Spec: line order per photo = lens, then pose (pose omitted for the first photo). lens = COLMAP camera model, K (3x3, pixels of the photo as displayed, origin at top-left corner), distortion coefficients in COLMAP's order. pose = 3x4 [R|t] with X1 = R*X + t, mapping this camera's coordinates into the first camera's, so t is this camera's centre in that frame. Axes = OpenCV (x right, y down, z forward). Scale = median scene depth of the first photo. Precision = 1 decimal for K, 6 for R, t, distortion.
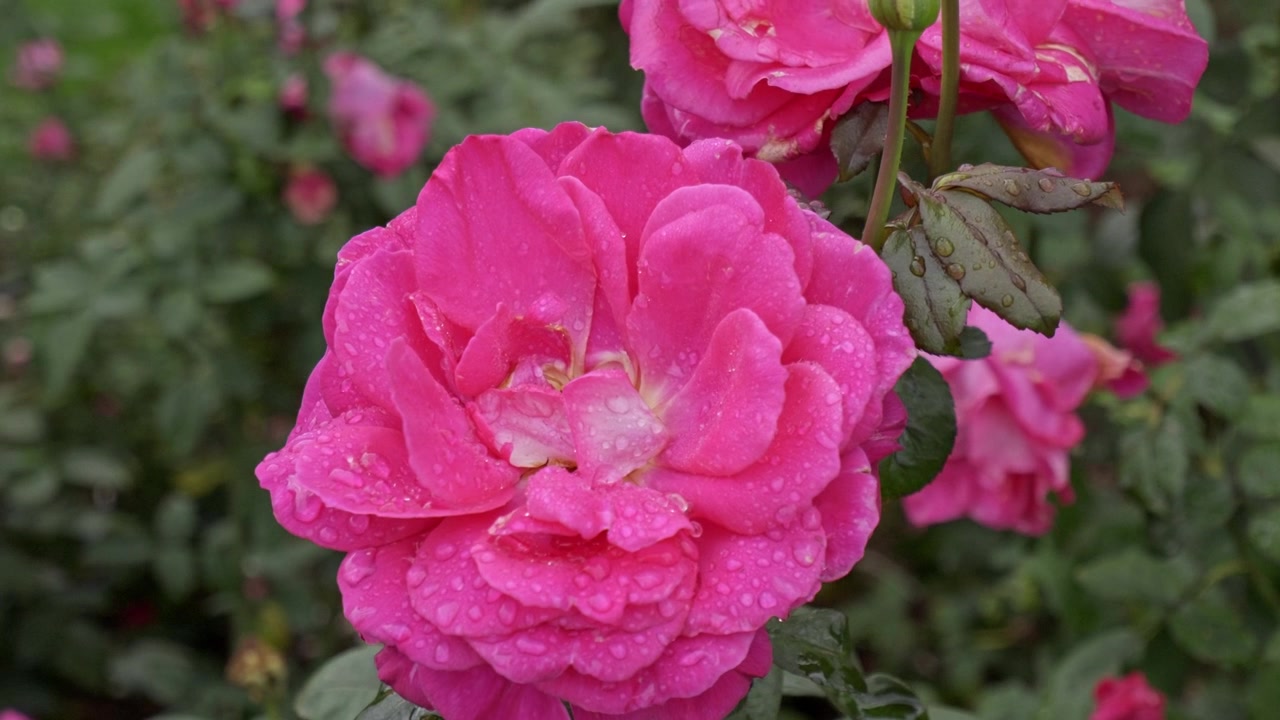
lens RADIAL K [[3047.3, 0, 639.8], [0, 3047.3, 360.6], [0, 0, 1]] dist [-0.044498, 0.000000]
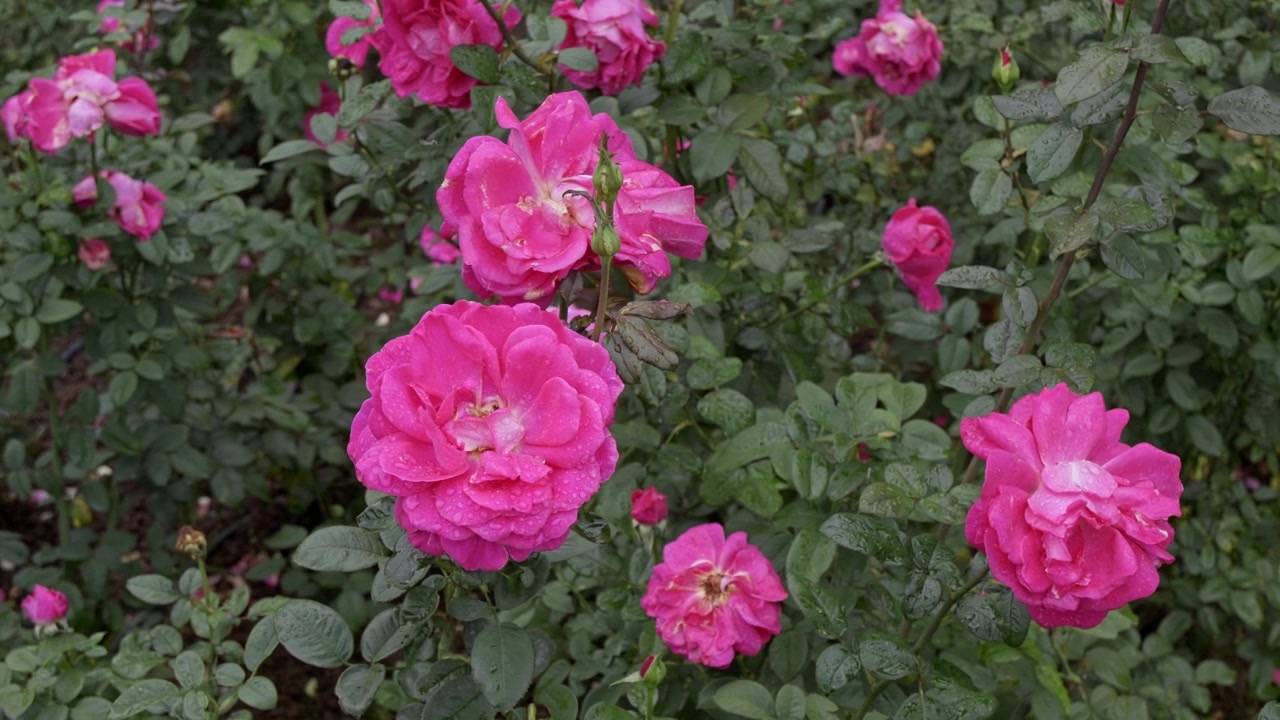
lens RADIAL K [[3047.3, 0, 640.0], [0, 3047.3, 359.8], [0, 0, 1]] dist [-0.044498, 0.000000]
pose [[0.953154, -0.120906, 0.277270, -0.571514], [0.095678, 0.990087, 0.102830, -0.272641], [-0.286954, -0.071484, 0.955274, -1.336511]]
